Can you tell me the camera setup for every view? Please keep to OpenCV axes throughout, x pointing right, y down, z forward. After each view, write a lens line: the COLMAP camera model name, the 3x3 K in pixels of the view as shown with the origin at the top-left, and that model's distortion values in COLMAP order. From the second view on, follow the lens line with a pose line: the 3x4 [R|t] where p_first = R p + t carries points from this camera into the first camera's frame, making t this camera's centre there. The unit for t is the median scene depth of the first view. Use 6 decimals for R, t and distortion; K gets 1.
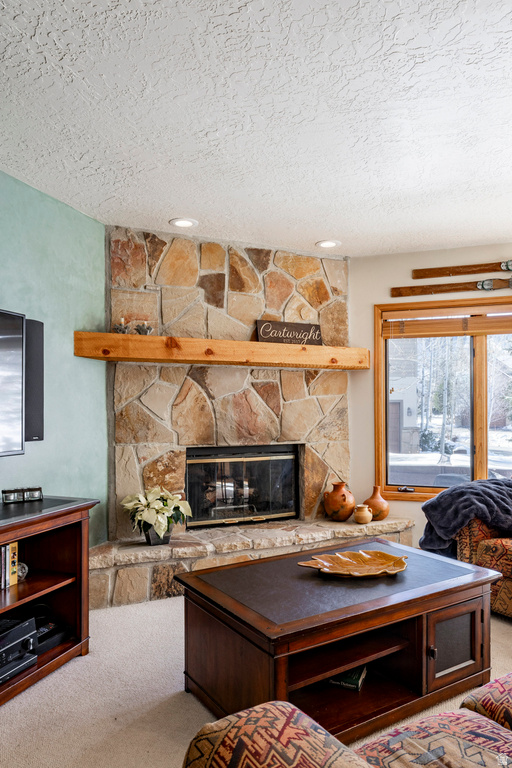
lens RADIAL K [[534.9, 0, 255.1], [0, 534.9, 409.3], [0, 0, 1]] dist [-0.003974, 0.003114]
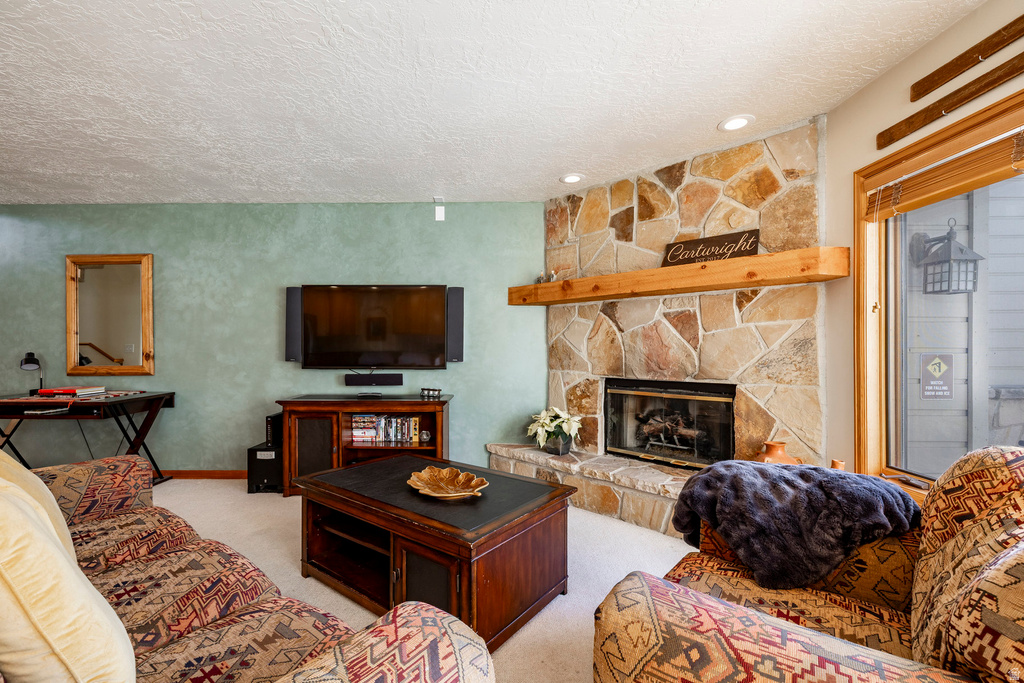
lens RADIAL K [[437.4, 0, 493.2], [0, 437.4, 350.1], [0, 0, 1]] dist [-0.000399, 0.000683]
pose [[0.336545, 0.002678, -0.941664, 0.630002], [-0.004777, 0.999988, 0.001136, 0.015705], [0.941655, 0.004116, 0.336554, 0.481037]]
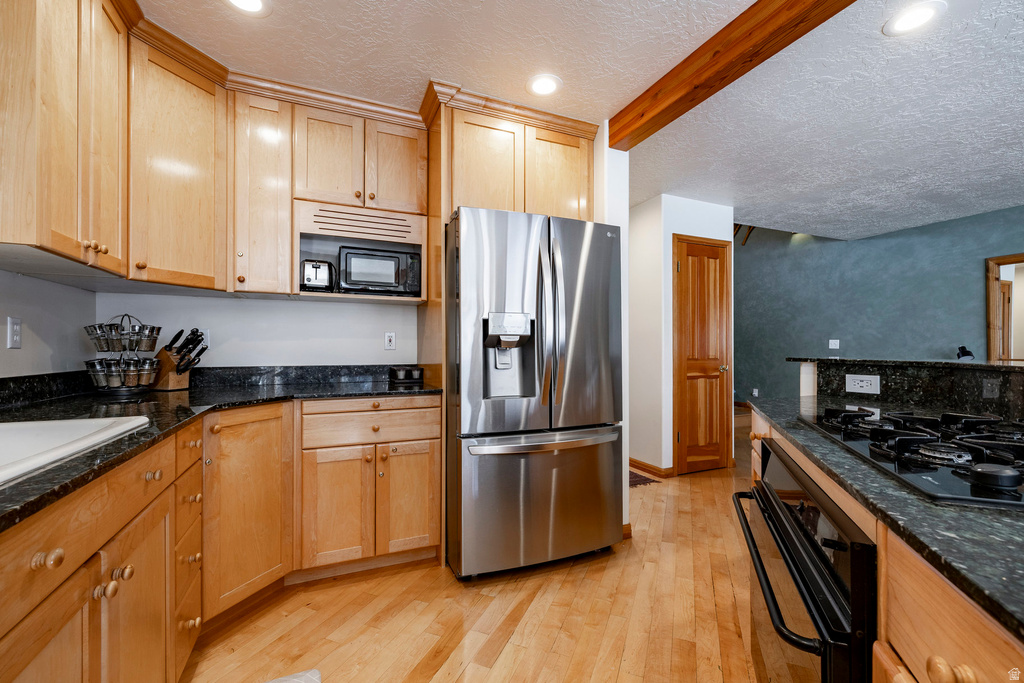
lens RADIAL K [[437.4, 0, 516.6], [0, 437.4, 346.0], [0, 0, 1]] dist [-0.000399, 0.000683]
pose [[-0.707410, 0.001610, -0.706801, 0.985293], [0.001859, 0.999998, 0.000417, 0.023924], [0.706800, -0.001019, -0.707412, -0.149250]]
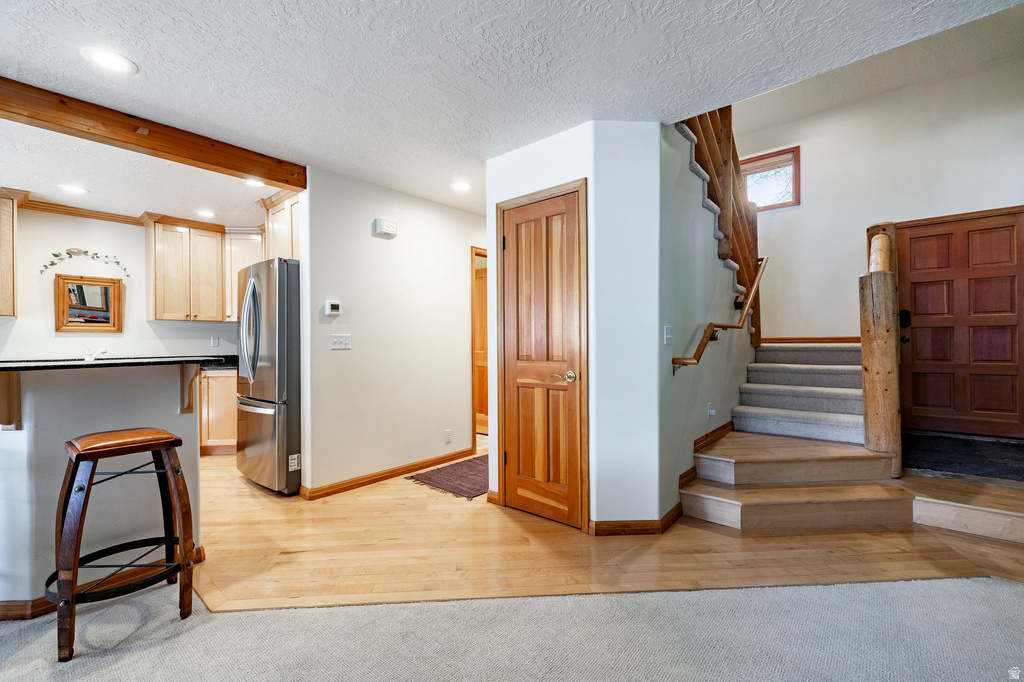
lens RADIAL K [[437.4, 0, 503.9], [0, 437.4, 340.2], [0, 0, 1]] dist [-0.000399, 0.000683]
pose [[-0.935627, 0.014067, 0.352710, -0.232317], [0.014003, 0.999898, -0.002733, 0.021551], [-0.352713, 0.002382, -0.935729, 0.140612]]
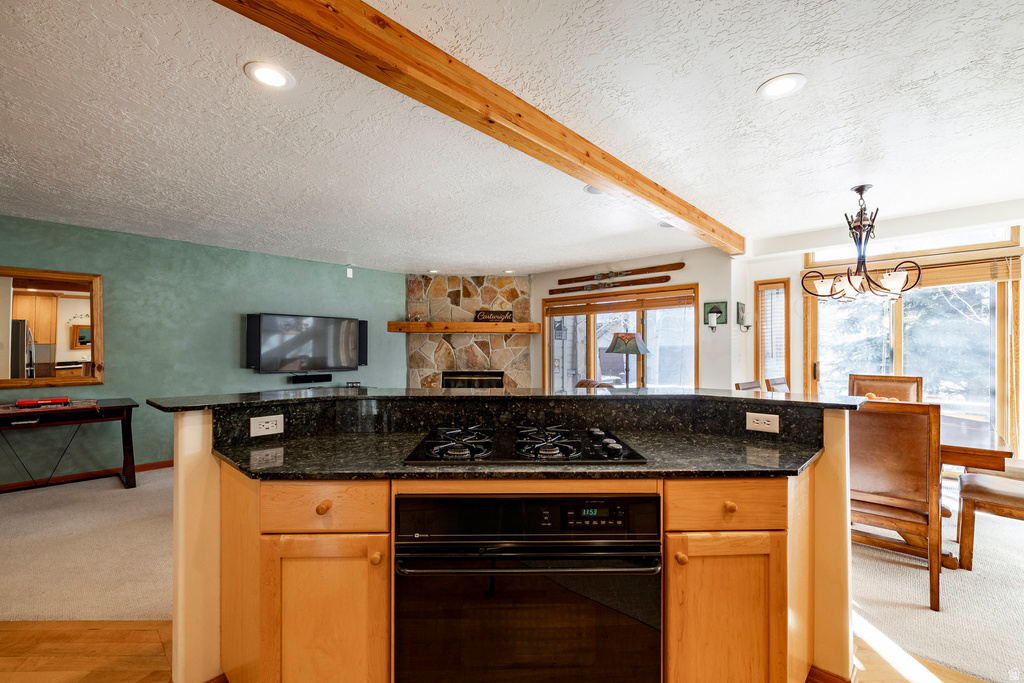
lens RADIAL K [[437.4, 0, 508.6], [0, 437.4, 350.8], [0, 0, 1]] dist [-0.000399, 0.000683]
pose [[0.919530, 0.004130, -0.392998, 0.806991], [-0.004976, 0.999987, -0.001133, -0.011306], [0.392988, 0.002998, 0.919539, -0.523504]]
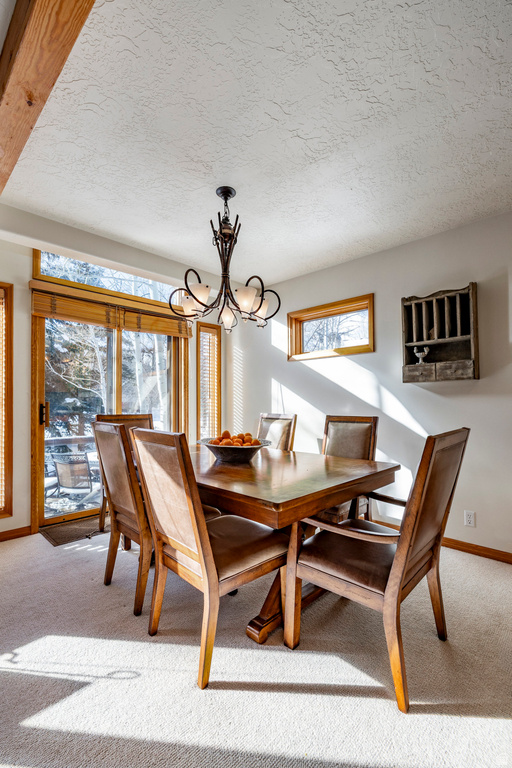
lens RADIAL K [[351.7, 0, 264.1], [0, 351.7, 399.3], [0, 0, 1]] dist [-0.009977, 0.001687]
pose [[0.391998, 0.010559, 0.919905, 0.594320], [0.002844, 0.999915, -0.012689, 0.020370], [-0.919962, 0.007590, 0.391935, 0.218718]]
